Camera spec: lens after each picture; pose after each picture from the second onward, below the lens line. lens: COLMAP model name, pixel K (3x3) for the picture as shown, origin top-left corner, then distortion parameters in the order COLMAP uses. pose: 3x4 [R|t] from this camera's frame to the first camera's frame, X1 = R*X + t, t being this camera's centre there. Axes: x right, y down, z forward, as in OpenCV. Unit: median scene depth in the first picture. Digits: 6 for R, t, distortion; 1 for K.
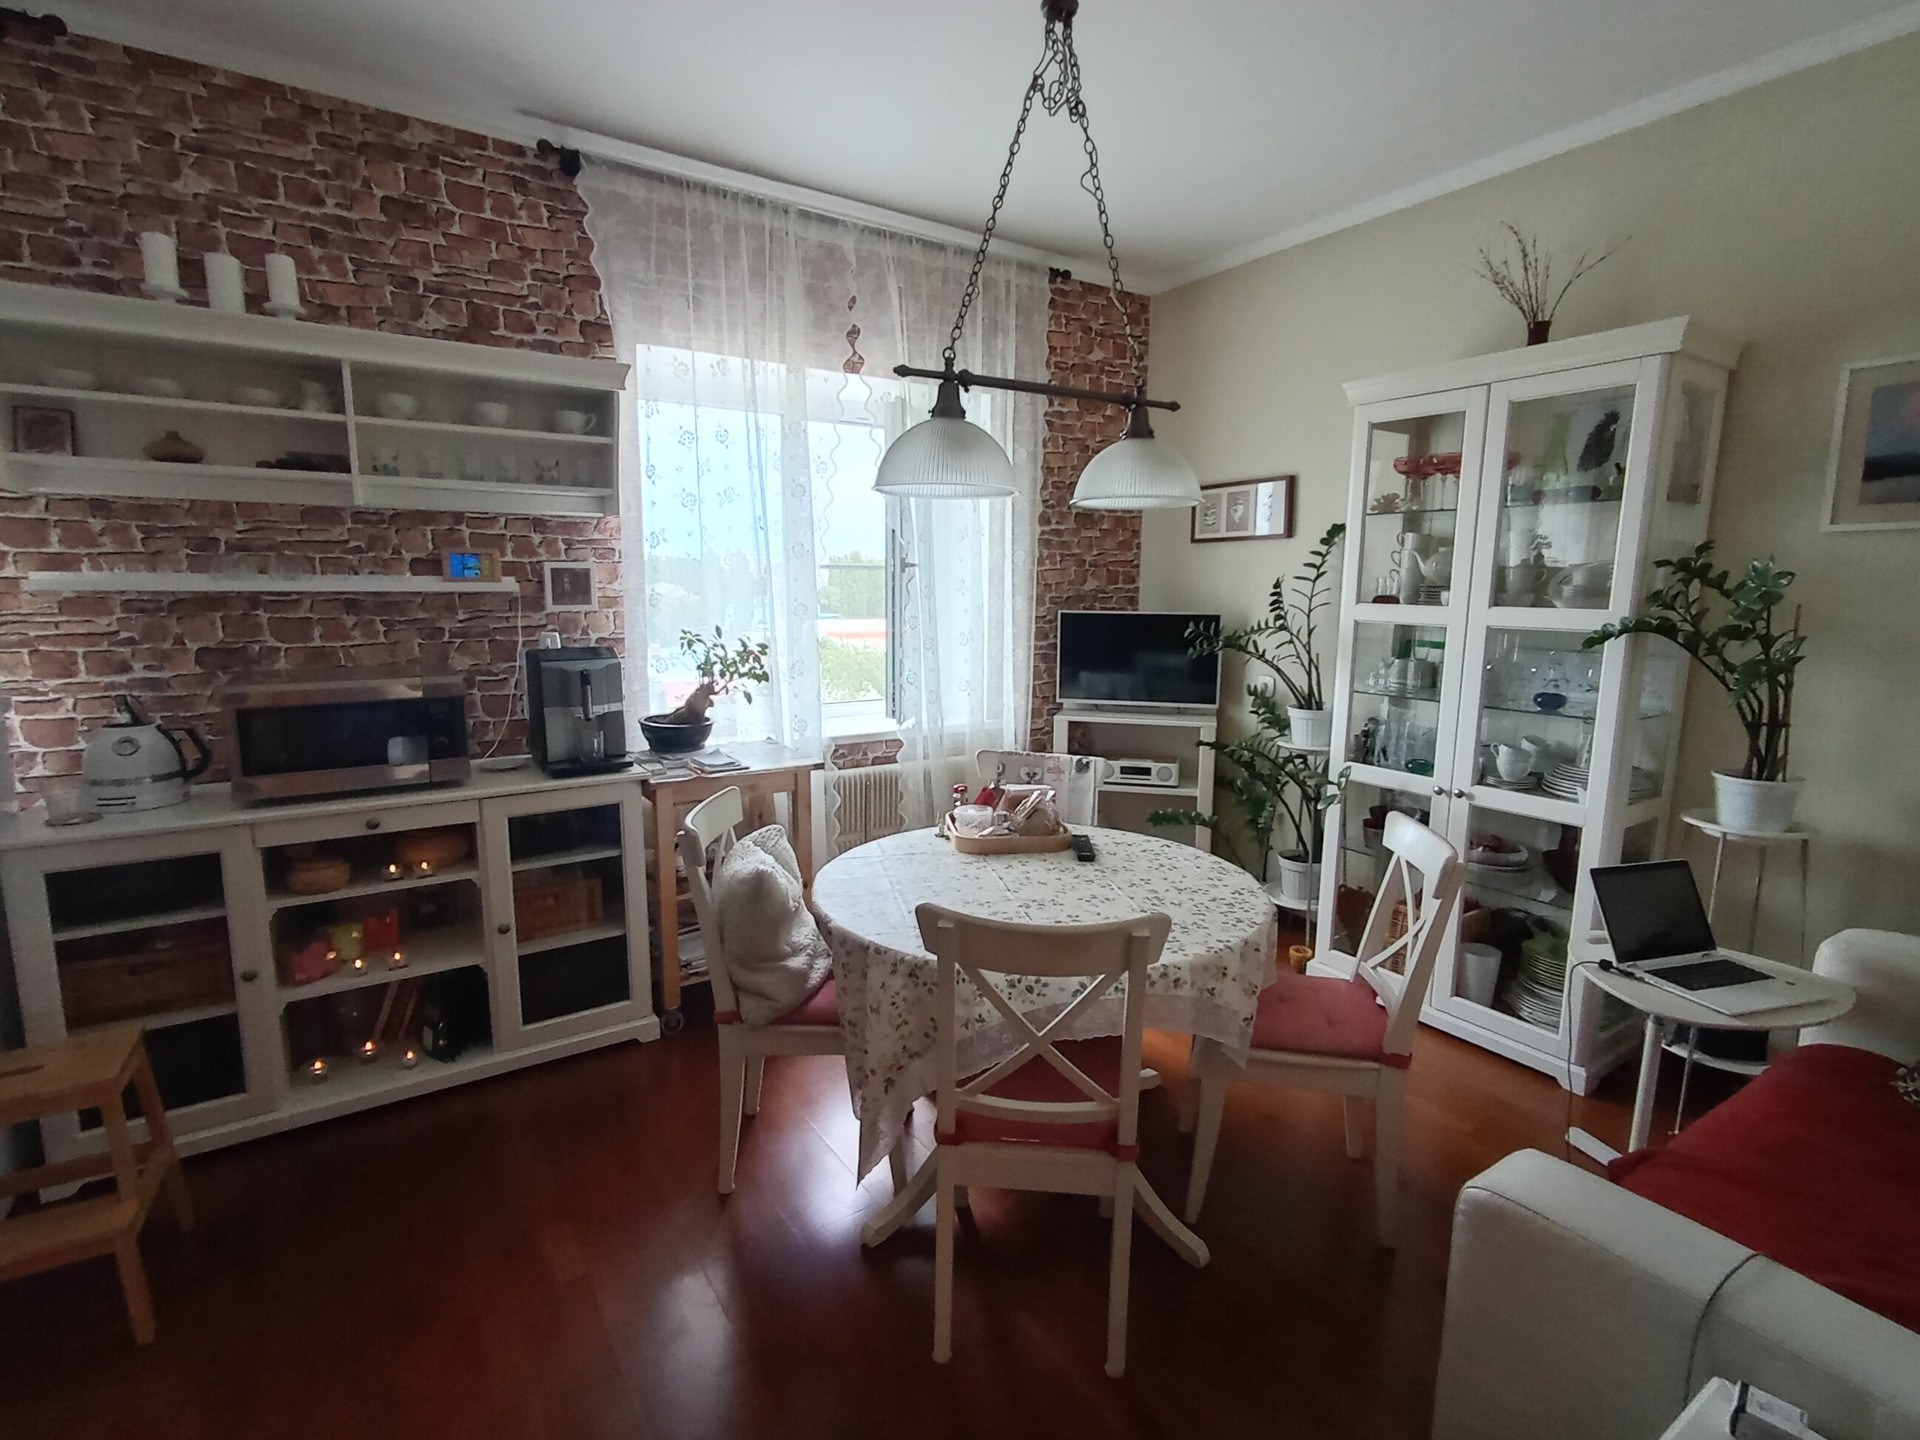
lens RADIAL K [[910.9, 0, 955.8], [0, 910.9, 725.9], [0, 0, 1]] dist [0.005232, 0.003586]
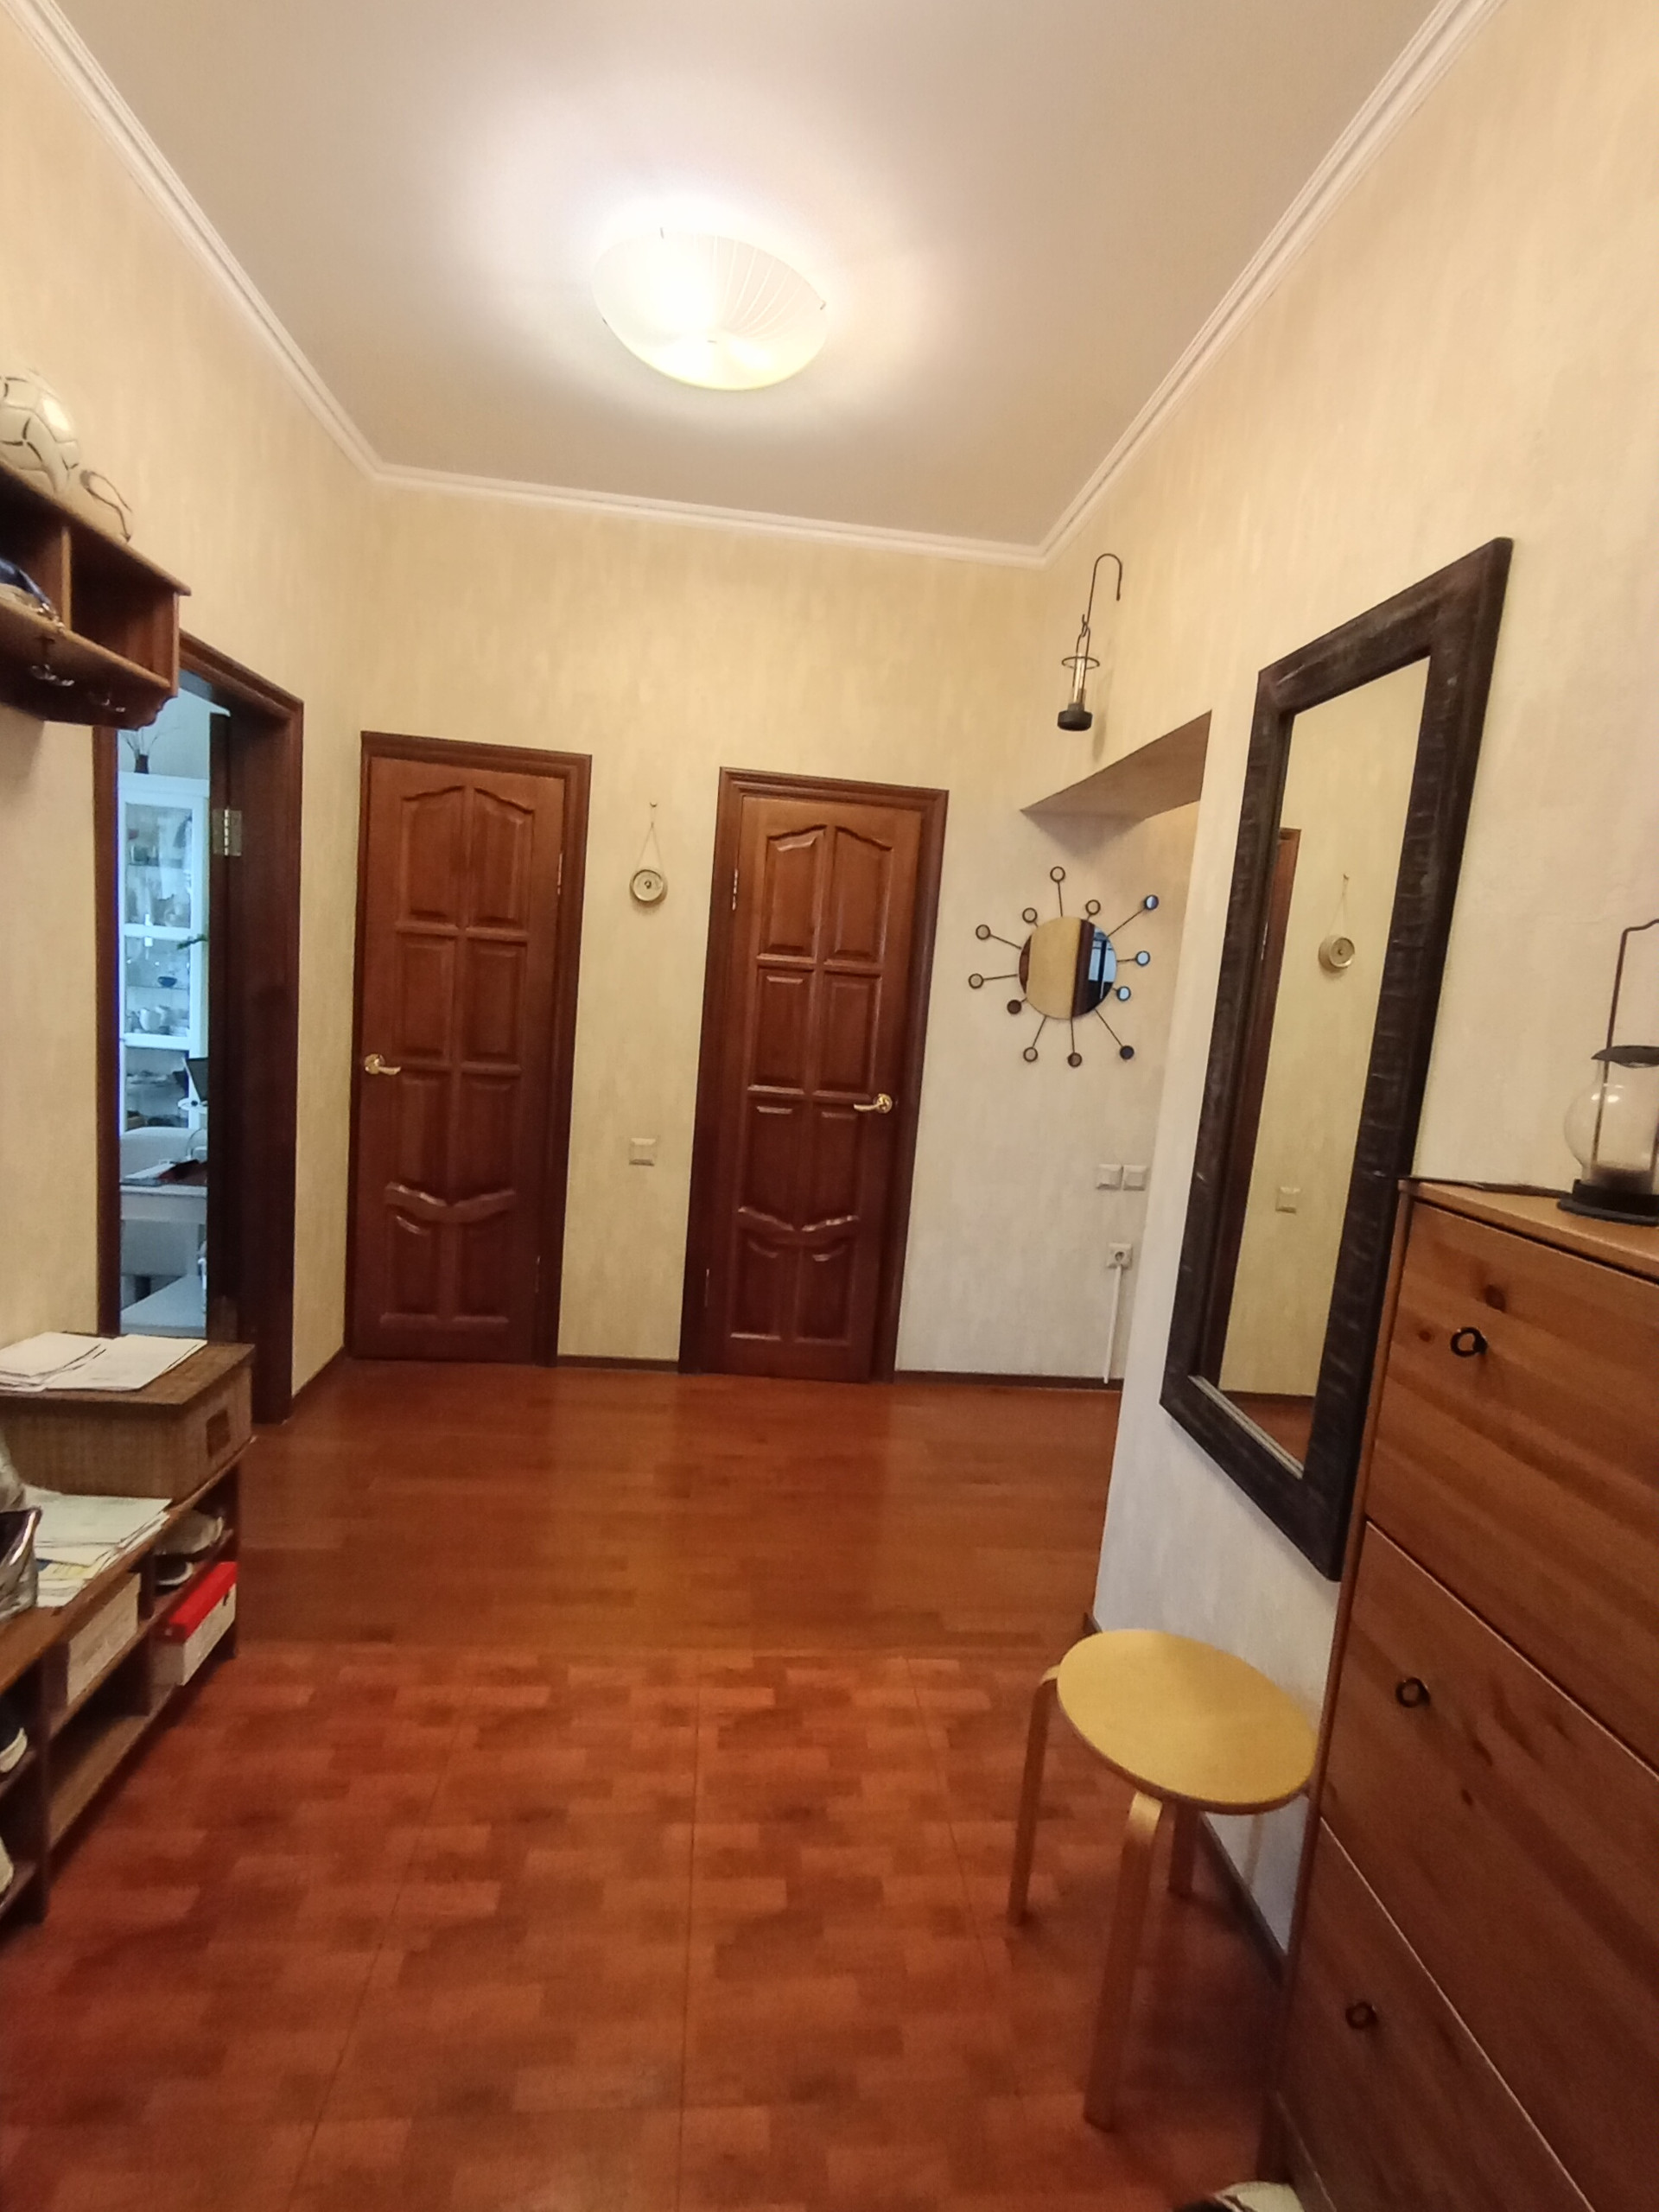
lens RADIAL K [[1049.5, 0, 830.2], [0, 1049.5, 1105.4], [0, 0, 1]] dist [0.005232, 0.003586]
pose [[0.463168, -0.083073, 0.882369, -0.523548], [0.055683, 0.996358, 0.064576, 0.143360], [-0.884520, 0.019223, 0.466107, -0.993044]]
